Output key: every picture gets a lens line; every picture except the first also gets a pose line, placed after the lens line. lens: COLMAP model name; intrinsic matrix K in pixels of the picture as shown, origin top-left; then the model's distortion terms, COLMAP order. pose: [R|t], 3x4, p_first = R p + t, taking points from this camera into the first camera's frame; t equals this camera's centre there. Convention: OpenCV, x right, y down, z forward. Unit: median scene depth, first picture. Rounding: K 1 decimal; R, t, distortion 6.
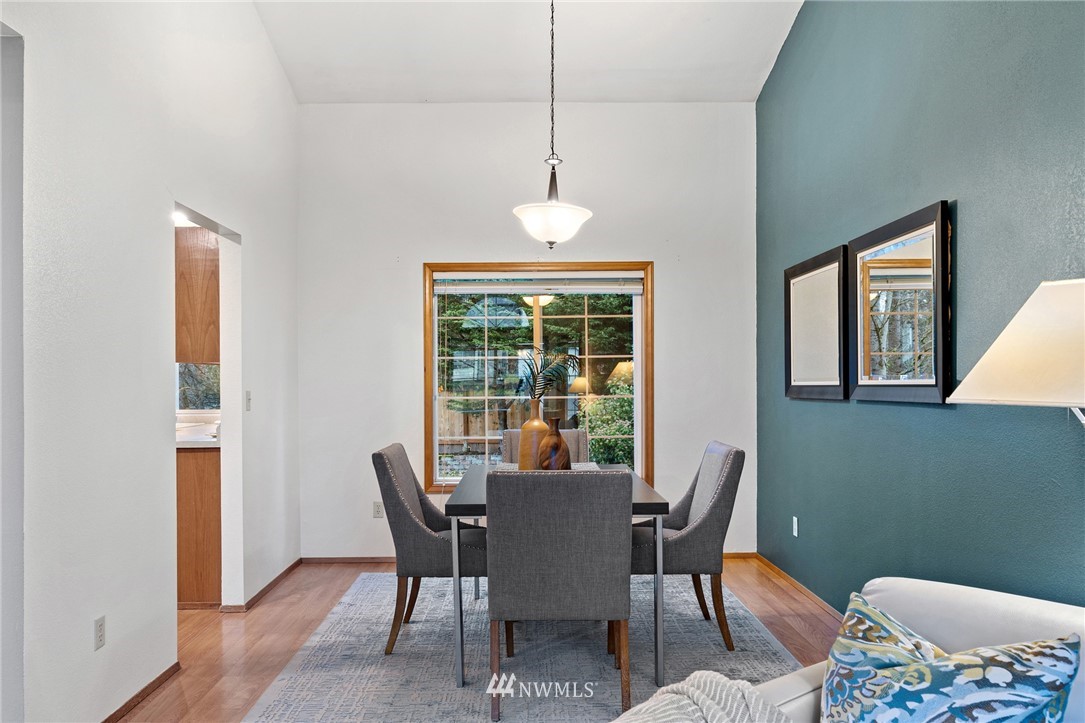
lens RADIAL K [[843.3, 0, 542.6], [0, 843.3, 383.5], [0, 0, 1]] dist [-0.005073, 0.001373]
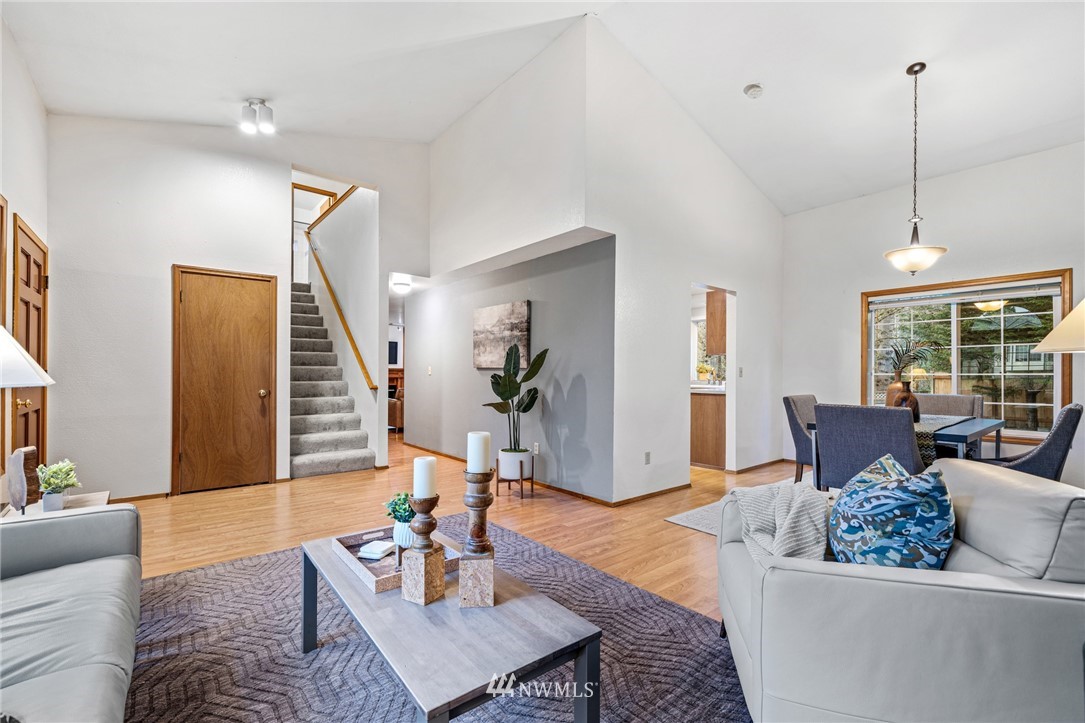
lens RADIAL K [[467.2, 0, 542.5], [0, 467.2, 361.5], [0, 0, 1]] dist [0.000463, 0.000016]
pose [[0.617207, -0.012926, -0.786695, 0.267041], [-0.010497, 0.999641, -0.024660, 0.030701], [0.786731, 0.023478, 0.616850, -0.083891]]
